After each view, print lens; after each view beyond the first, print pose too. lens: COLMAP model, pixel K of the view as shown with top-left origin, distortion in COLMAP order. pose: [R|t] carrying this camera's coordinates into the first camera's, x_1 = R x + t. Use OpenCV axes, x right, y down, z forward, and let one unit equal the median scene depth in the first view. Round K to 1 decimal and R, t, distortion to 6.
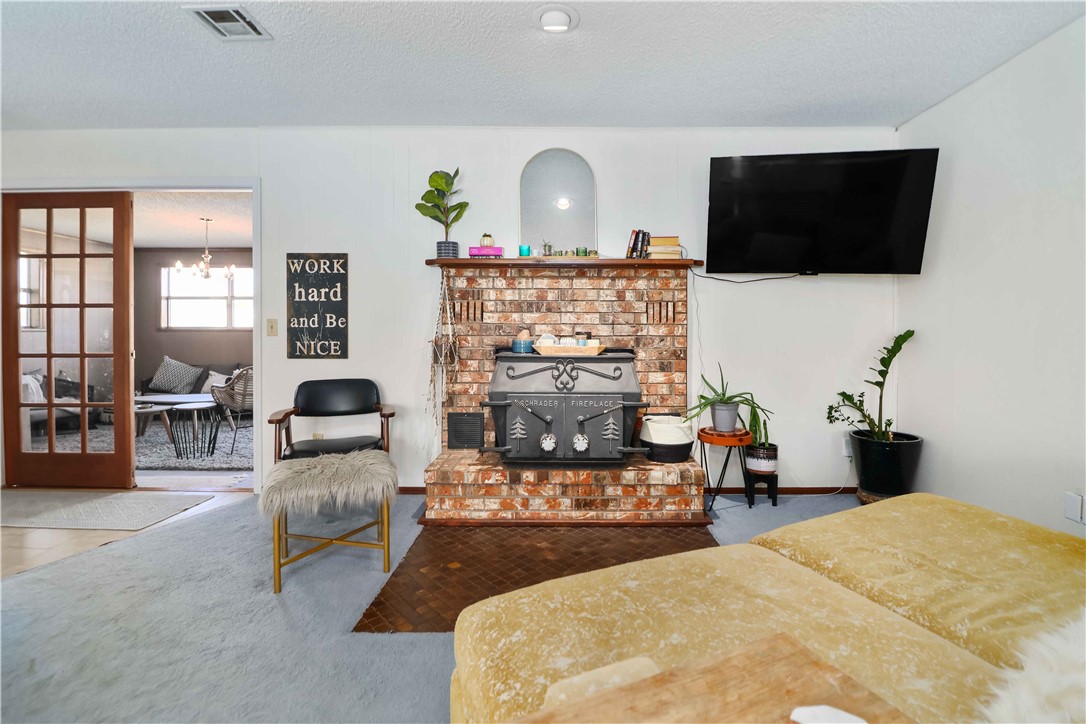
lens RADIAL K [[507.6, 0, 562.6], [0, 507.6, 335.7], [0, 0, 1]] dist [0.001485, -0.009470]
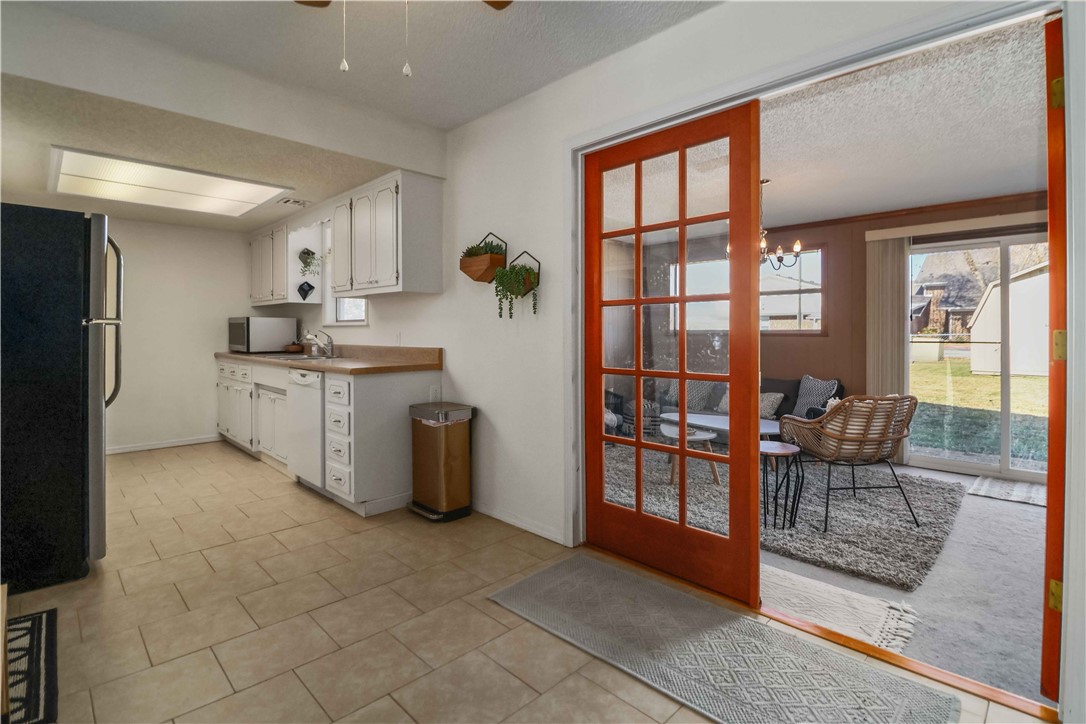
lens RADIAL K [[520.3, 0, 550.2], [0, 520.3, 329.8], [0, 0, 1]] dist [-0.000749, -0.010187]
pose [[0.705513, -0.003905, -0.708686, -0.630072], [-0.004752, 0.999936, -0.010241, -0.013069], [0.708681, 0.010593, 0.705450, 0.428671]]
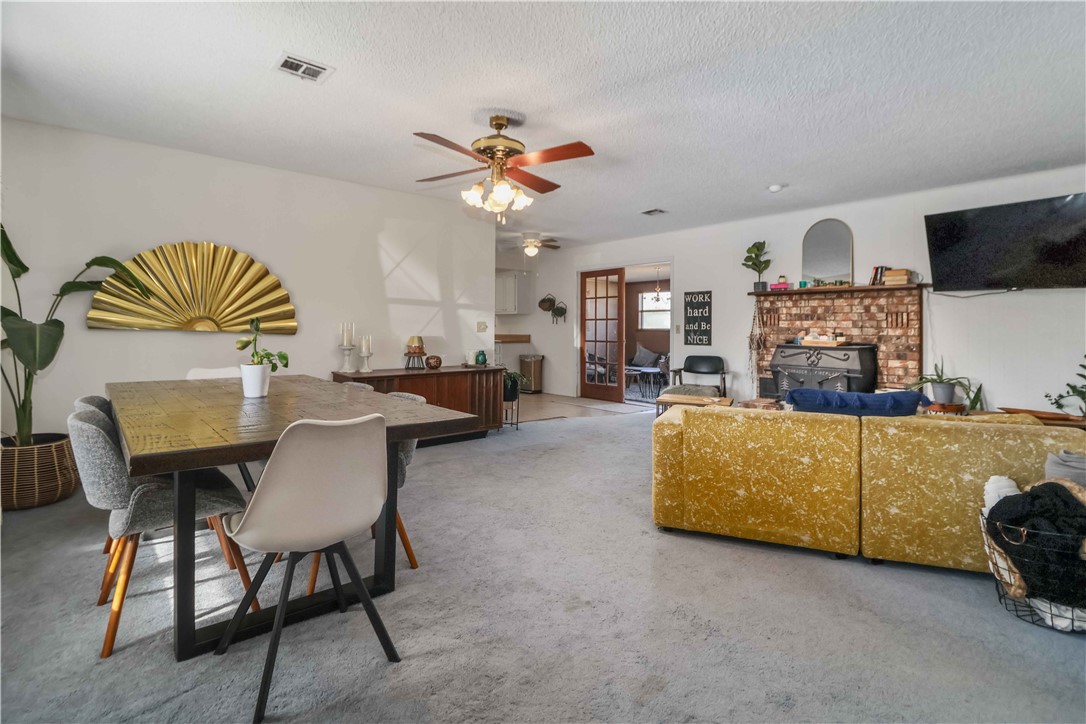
lens RADIAL K [[520.3, 0, 550.2], [0, 520.3, 329.8], [0, 0, 1]] dist [-0.000749, -0.010187]
pose [[0.659570, 0.002849, -0.751637, 0.666271], [-0.013395, 0.999879, -0.007964, 0.009516], [0.751523, 0.015321, 0.659528, -0.766853]]
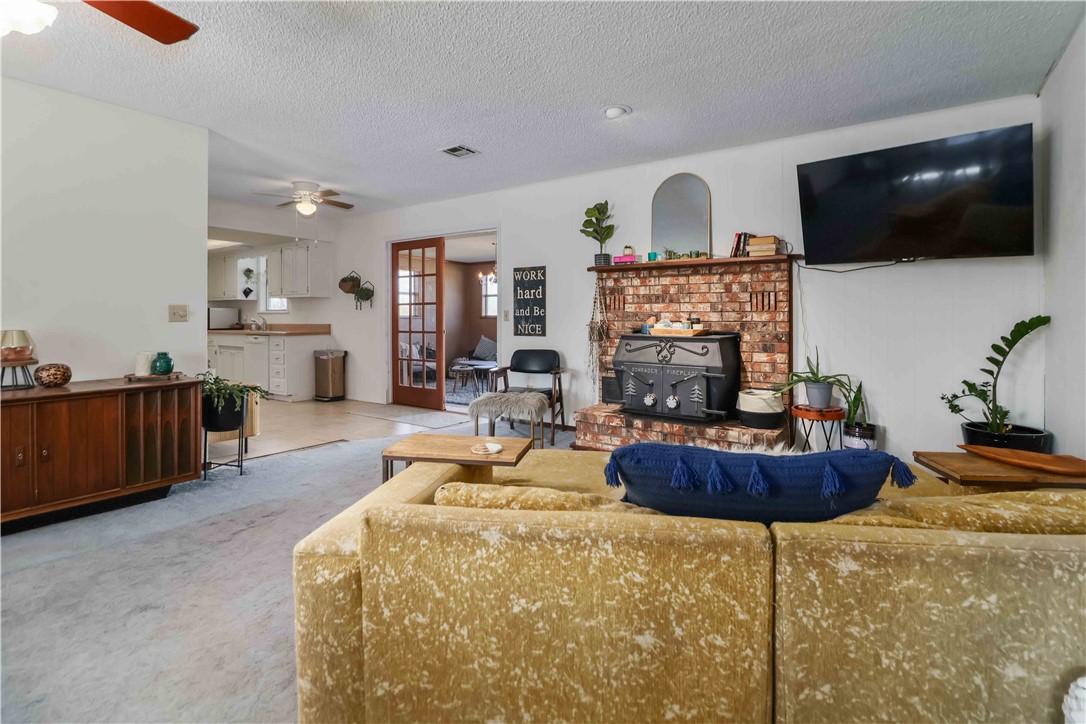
lens RADIAL K [[514.6, 0, 553.7], [0, 514.6, 320.7], [0, 0, 1]] dist [-0.001660, -0.000771]
pose [[0.827461, 0.001156, -0.561522, 0.458145], [-0.004008, 0.999985, -0.003847, 0.005015], [0.561509, 0.005434, 0.827453, -0.243700]]
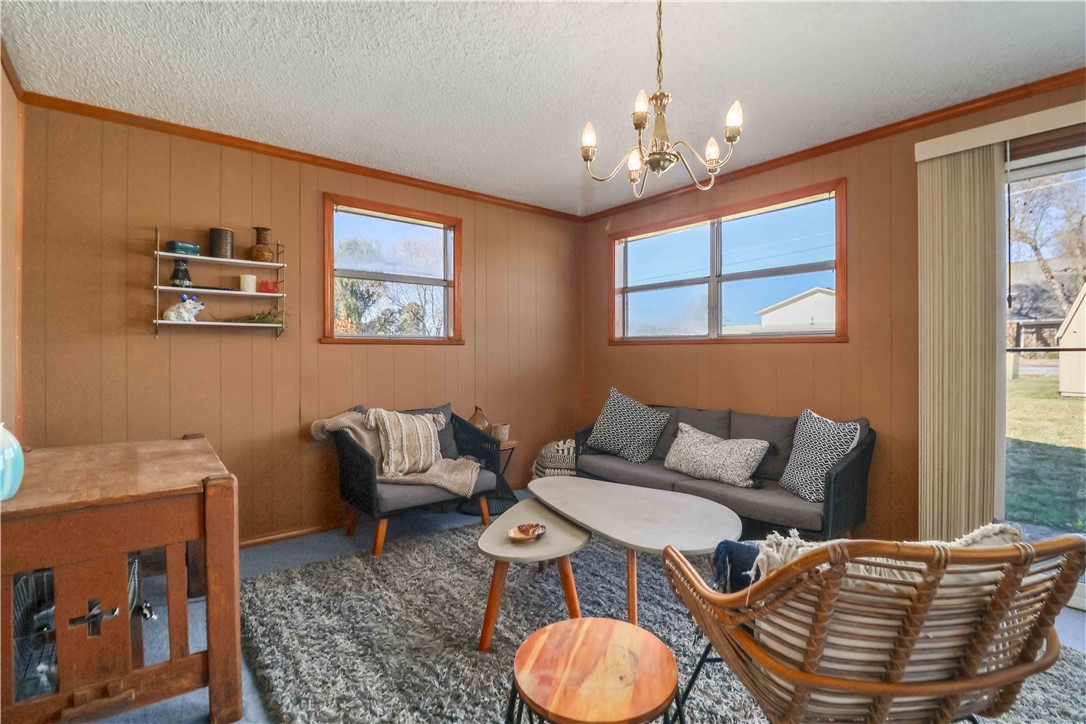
lens RADIAL K [[498.1, 0, 541.3], [0, 498.1, 350.7], [0, 0, 1]] dist [0.001193, -0.019444]
pose [[0.618516, -0.003602, -0.785764, -0.808801], [0.000029, 0.999990, -0.004562, 0.003516], [0.785772, 0.002799, 0.618510, 1.205011]]
